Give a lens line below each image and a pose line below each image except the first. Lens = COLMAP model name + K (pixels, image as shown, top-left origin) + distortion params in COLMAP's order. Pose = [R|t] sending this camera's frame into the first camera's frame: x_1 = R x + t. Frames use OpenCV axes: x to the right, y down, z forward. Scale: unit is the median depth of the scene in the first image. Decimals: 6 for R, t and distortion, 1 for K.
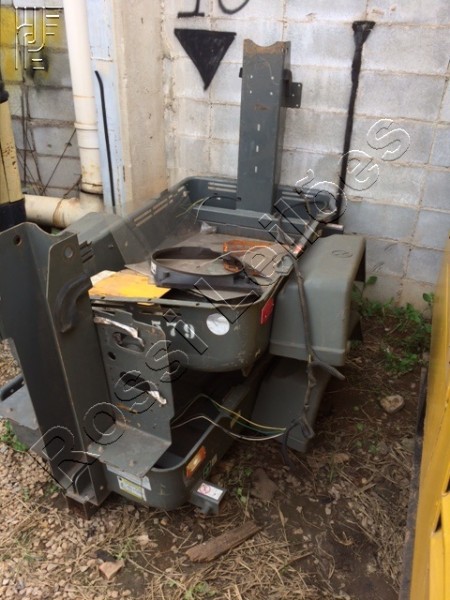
lens RADIAL K [[509.4, 0, 223.3], [0, 509.4, 301.7], [0, 0, 1]] dist [0.053662, -0.089233]
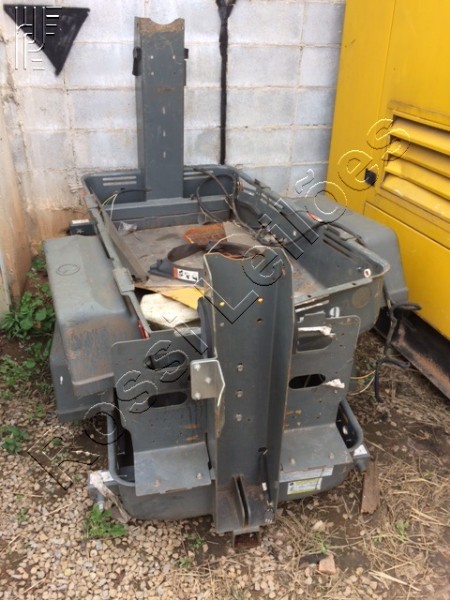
lens RADIAL K [[509.4, 0, 227.1], [0, 509.4, 301.2], [0, 0, 1]] dist [0.053662, -0.089233]
pose [[0.771771, -0.325876, 0.546054, -0.456533], [0.294174, 0.944263, 0.147747, -0.106029], [-0.563766, 0.046608, 0.824618, 0.154540]]
